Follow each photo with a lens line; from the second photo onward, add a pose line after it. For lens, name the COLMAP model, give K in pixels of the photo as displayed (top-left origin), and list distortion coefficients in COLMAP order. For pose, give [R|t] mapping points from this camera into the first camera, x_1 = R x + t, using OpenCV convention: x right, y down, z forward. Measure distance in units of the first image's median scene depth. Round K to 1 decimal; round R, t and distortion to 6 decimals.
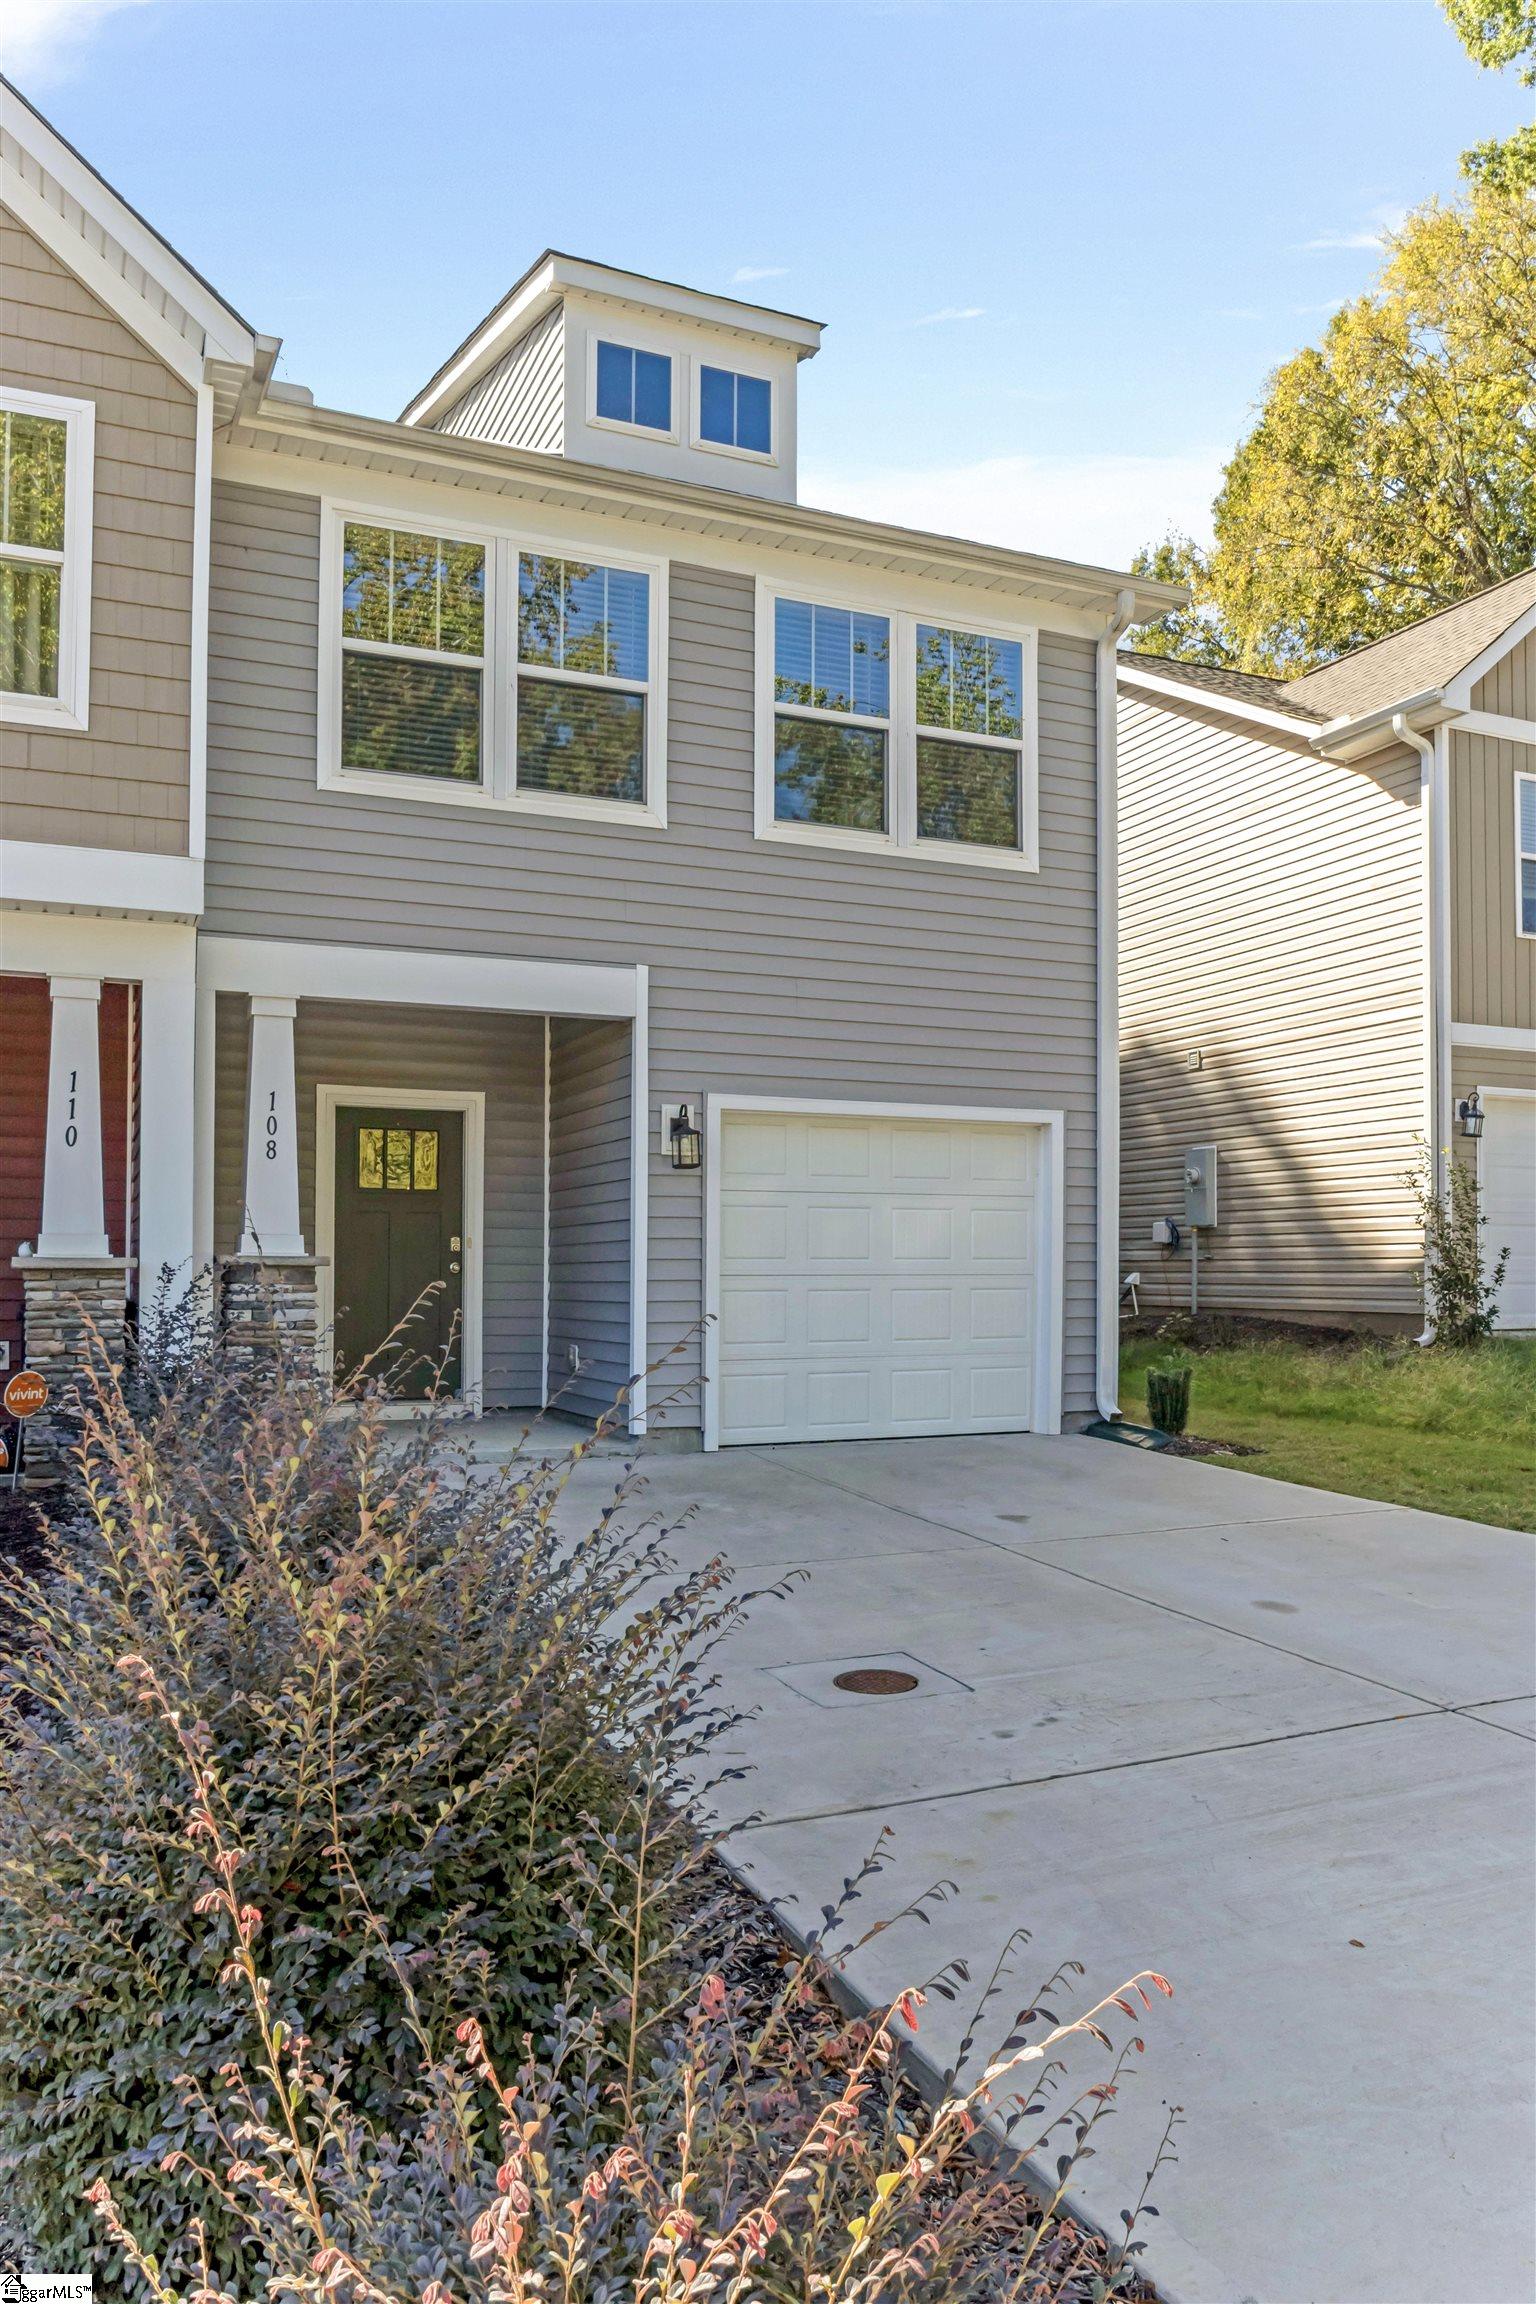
lens RADIAL K [[1587.1, 0, 769.8], [0, 1587.1, 1157.3], [0, 0, 1]] dist [-0.011029, -0.001532]
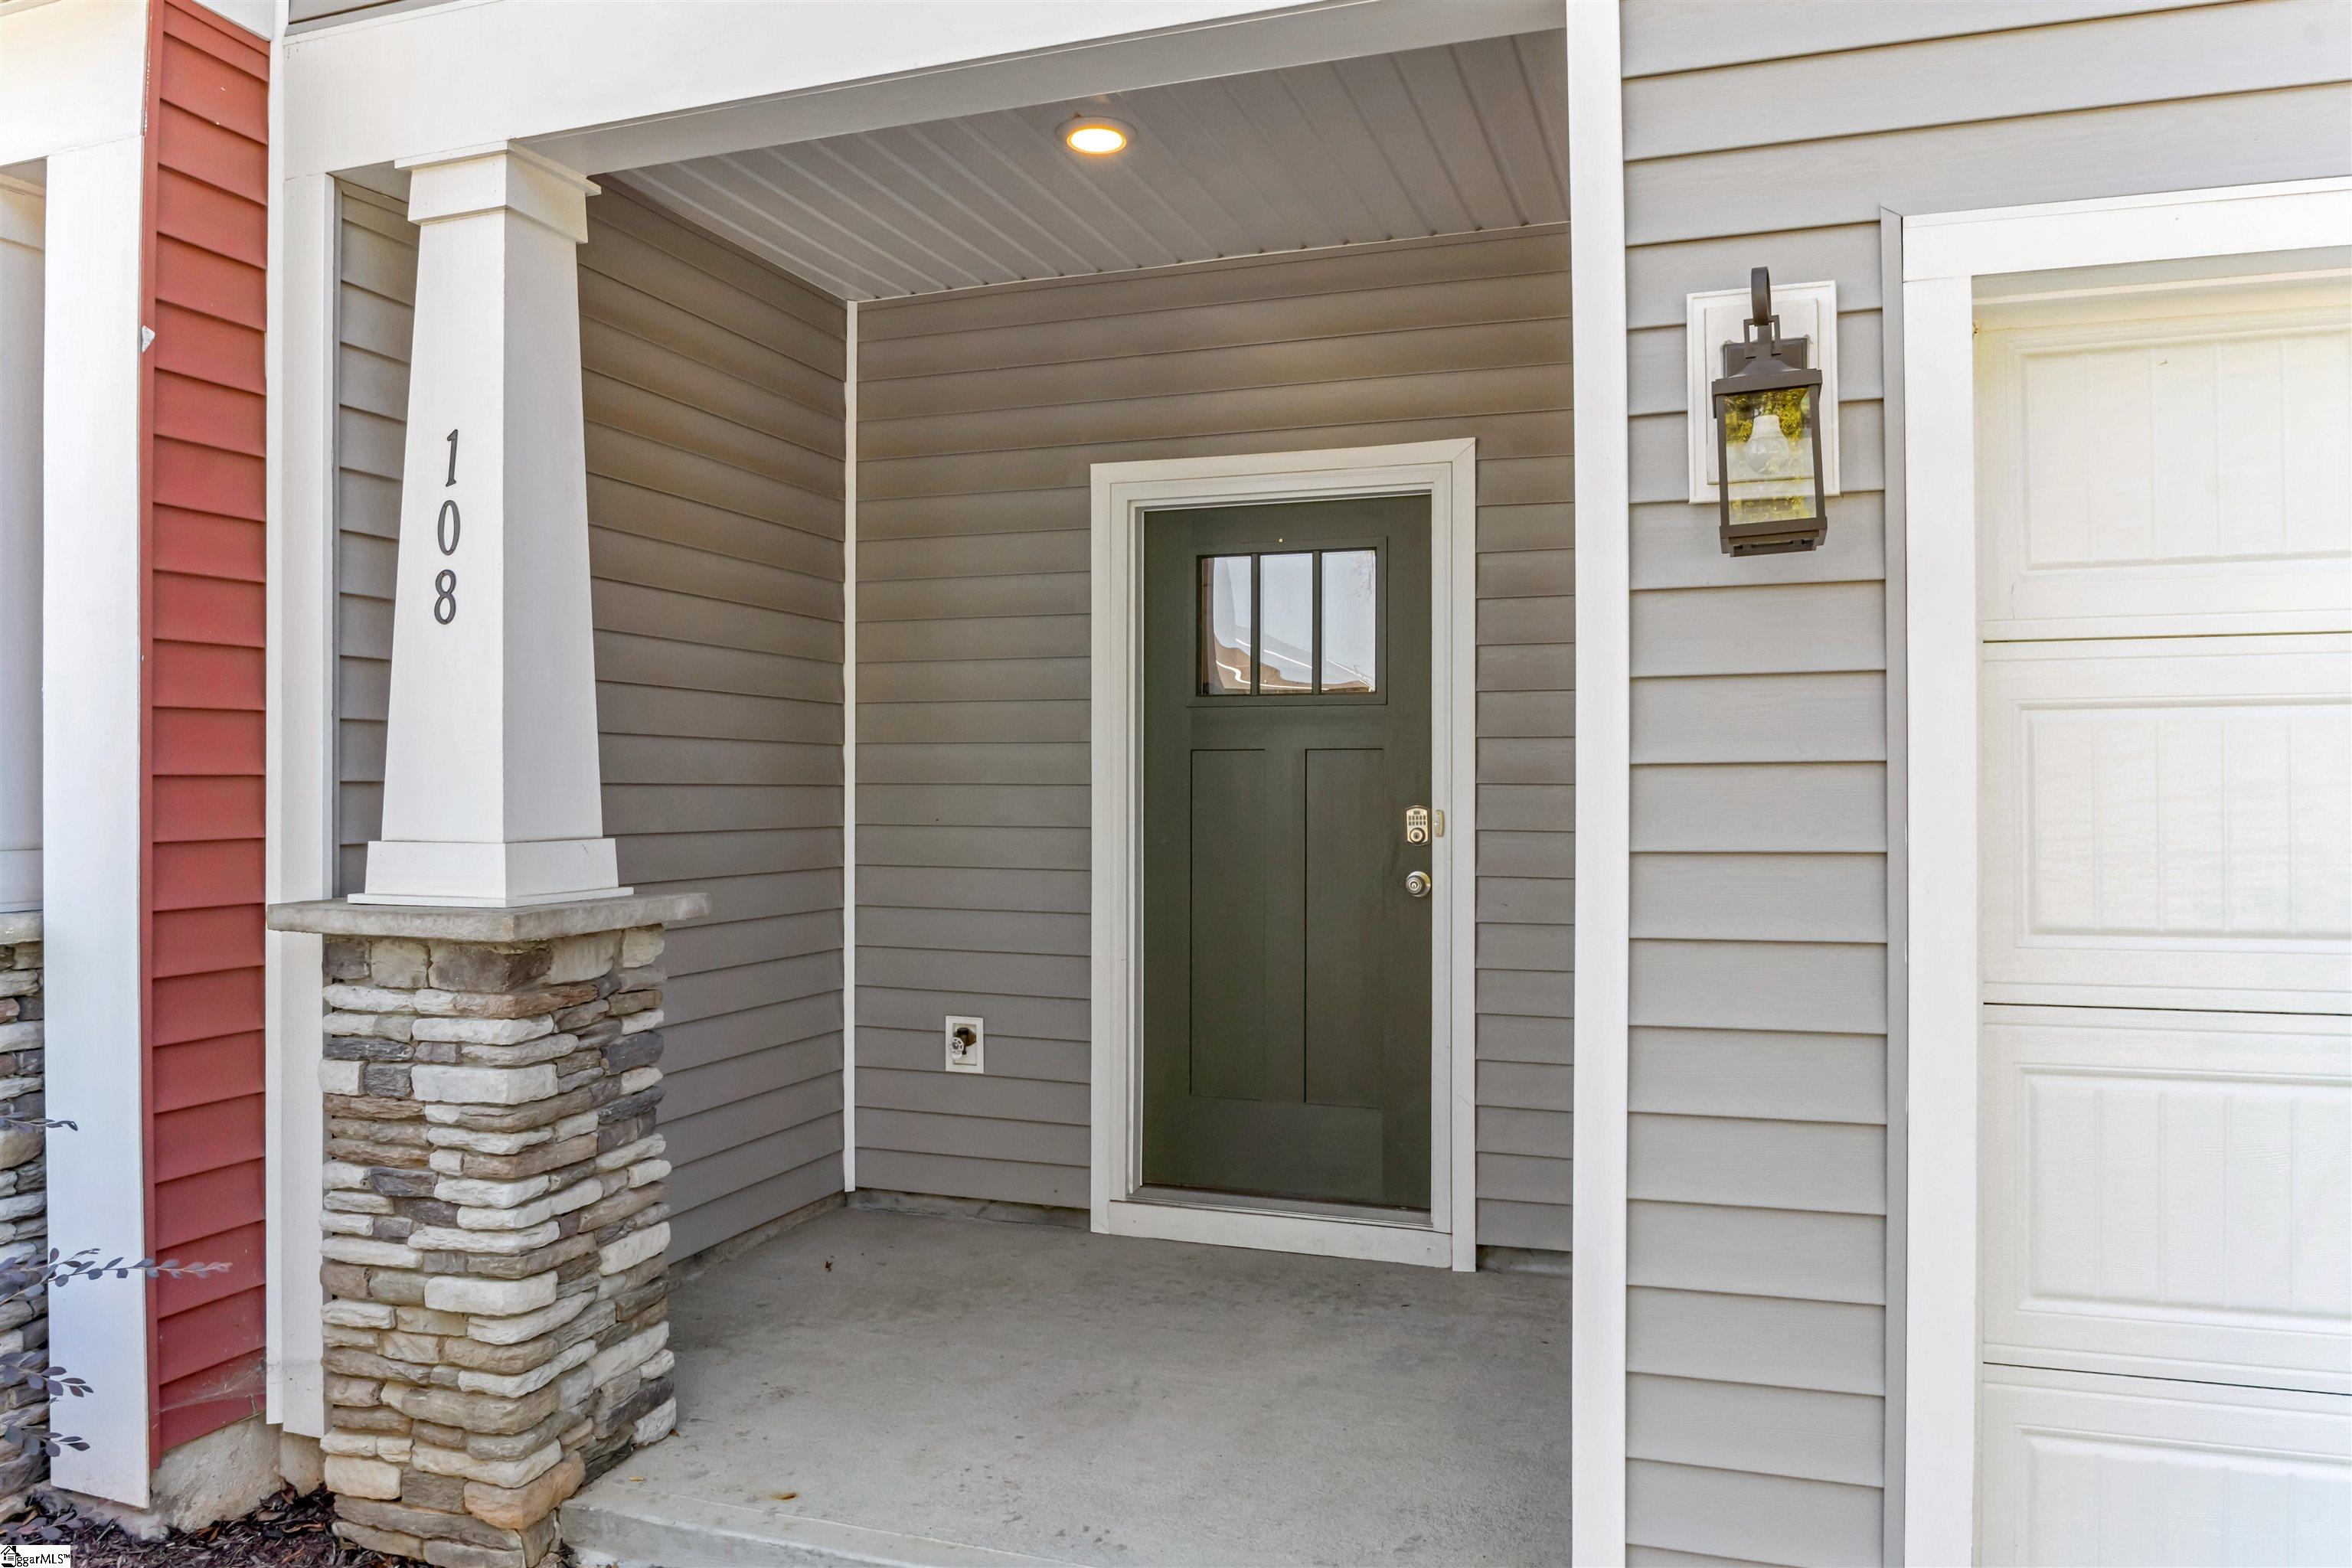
lens RADIAL K [[1620.2, 0, 1175.0], [0, 1620.2, 774.6], [0, 0, 1]] dist [-0.011029, -0.001532]
pose [[0.743404, -0.004179, -0.668830, 0.036447], [0.049283, 0.997604, 0.048545, 0.022127], [0.667025, -0.069050, 0.741829, 0.757173]]
